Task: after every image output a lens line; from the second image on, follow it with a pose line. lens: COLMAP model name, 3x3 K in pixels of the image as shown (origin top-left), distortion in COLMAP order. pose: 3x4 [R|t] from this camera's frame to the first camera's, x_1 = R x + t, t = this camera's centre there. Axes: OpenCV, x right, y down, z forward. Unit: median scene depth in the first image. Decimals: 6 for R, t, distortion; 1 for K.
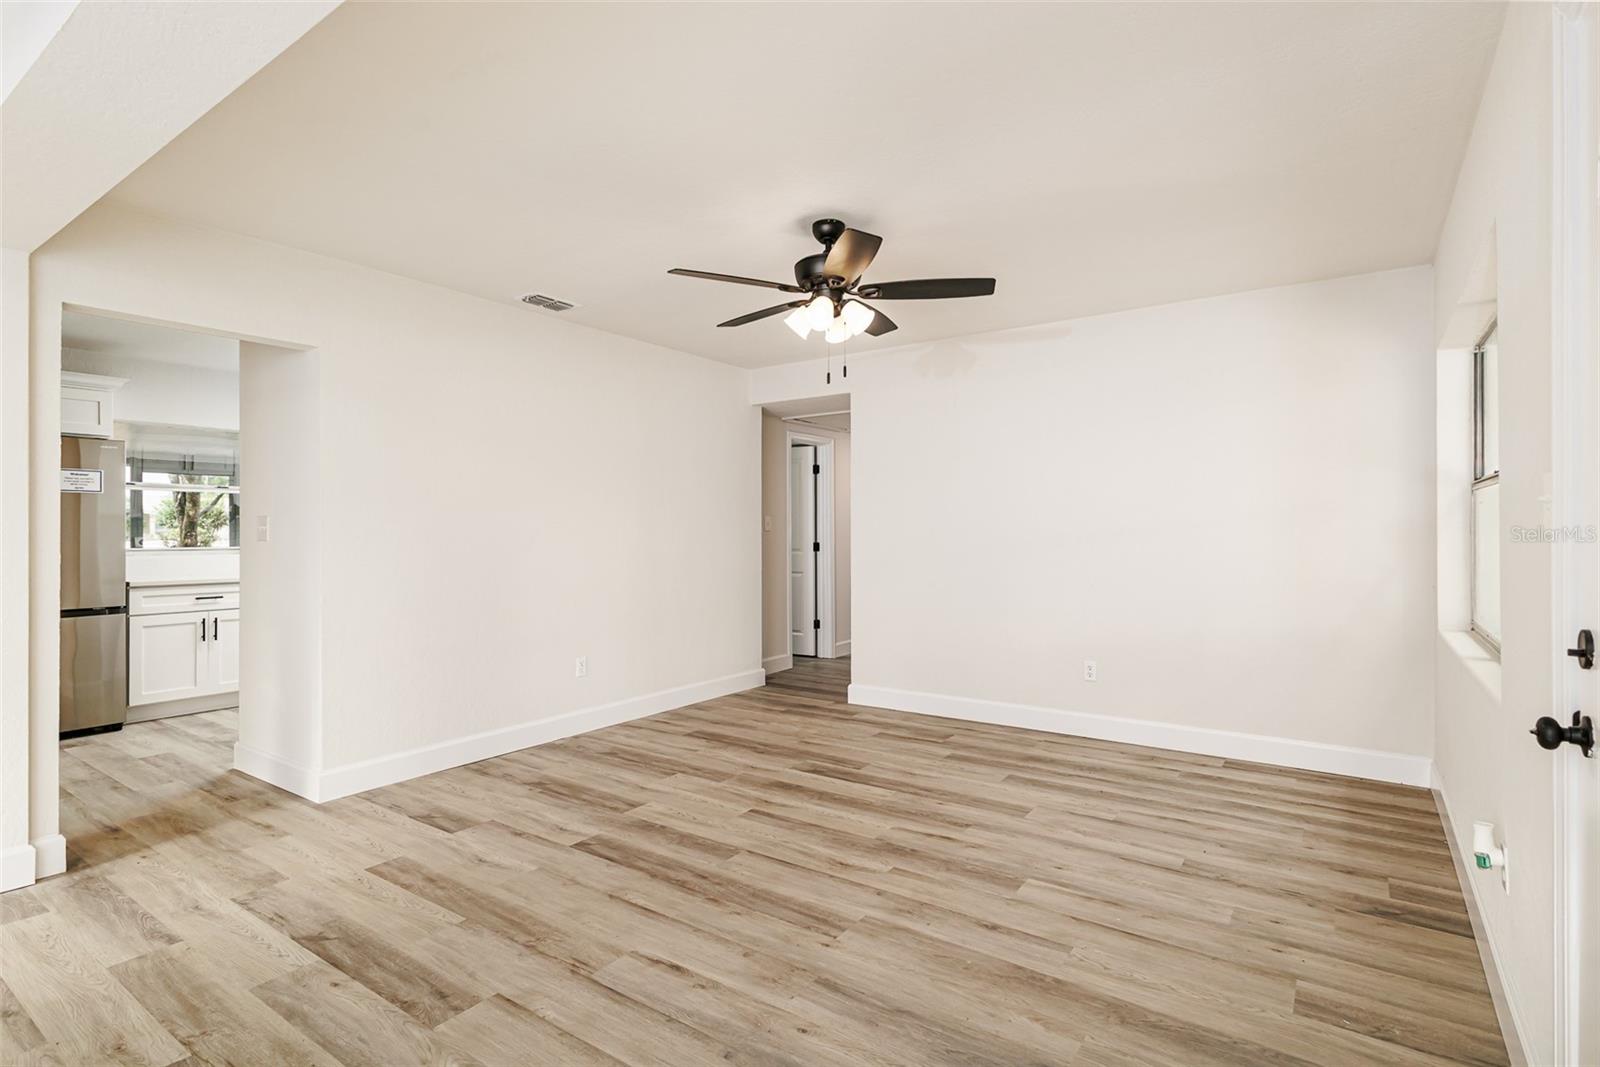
lens RADIAL K [[773.9, 0, 809.6], [0, 773.9, 569.6], [0, 0, 1]] dist [0.008468, -0.003050]
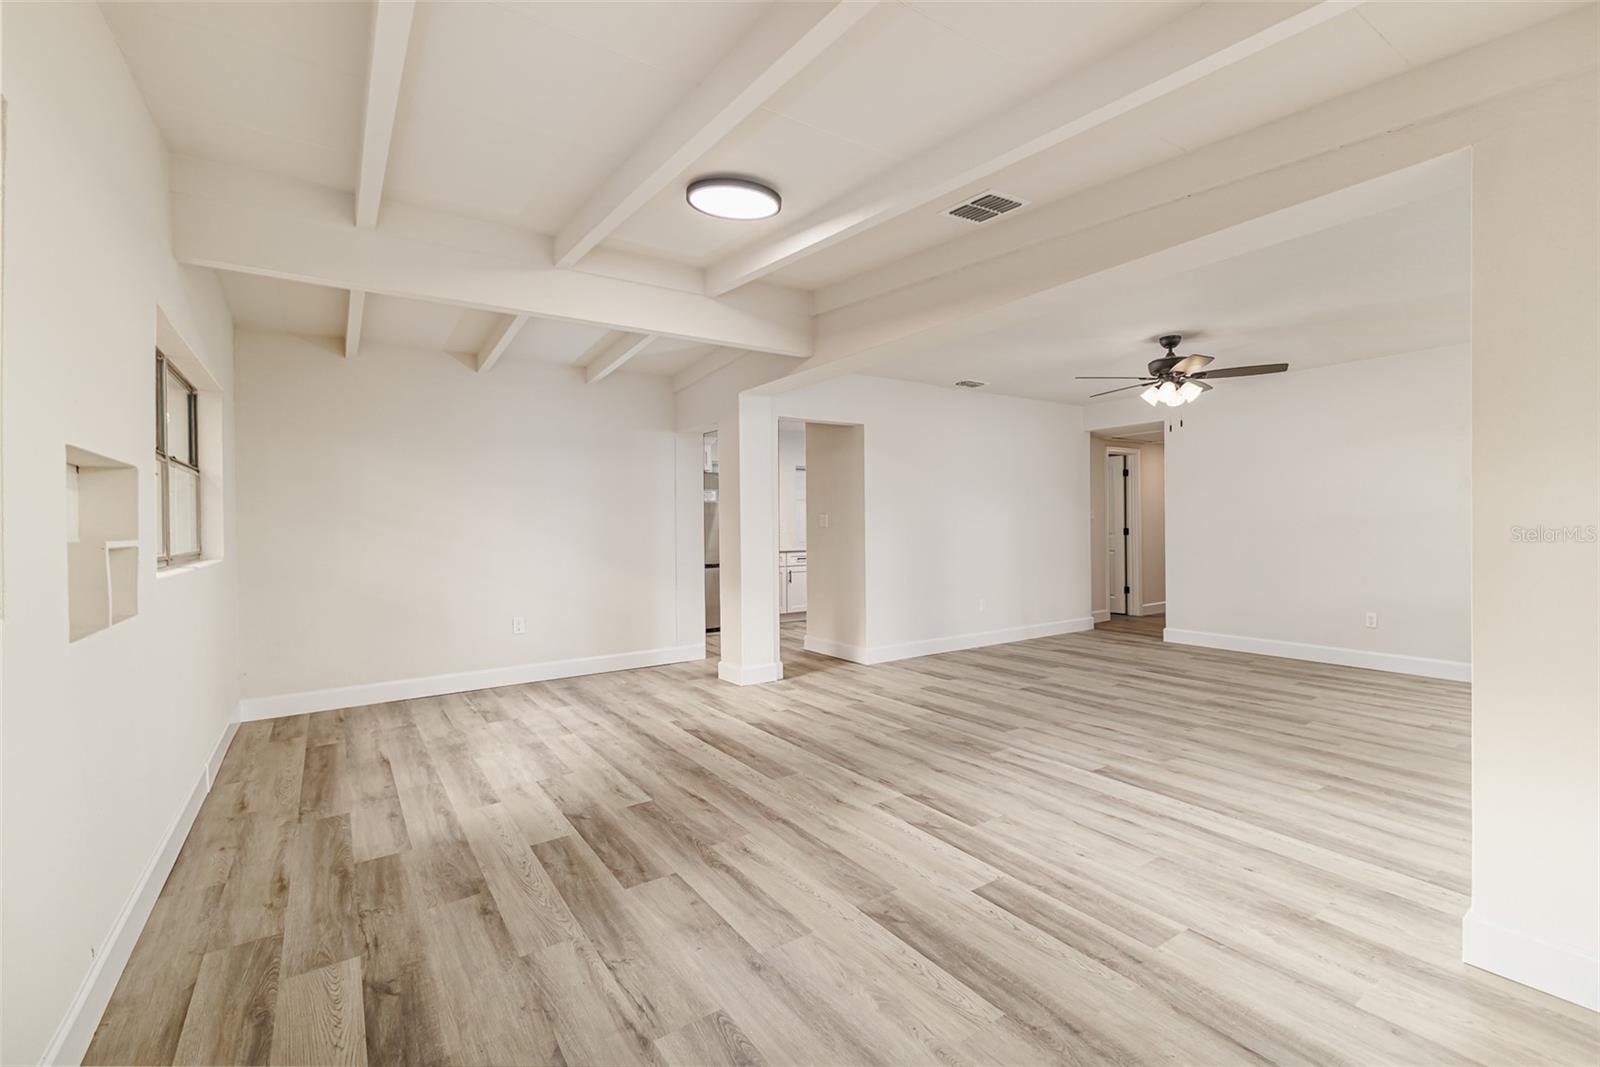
lens RADIAL K [[695.5, 0, 809.6], [0, 695.5, 537.9], [0, 0, 1]] dist [0.006945, -0.000687]
pose [[0.935217, 0.000105, -0.354075, -0.178036], [-0.009563, 0.999643, -0.024963, 0.039298], [0.353946, 0.026732, 0.934884, -0.711003]]
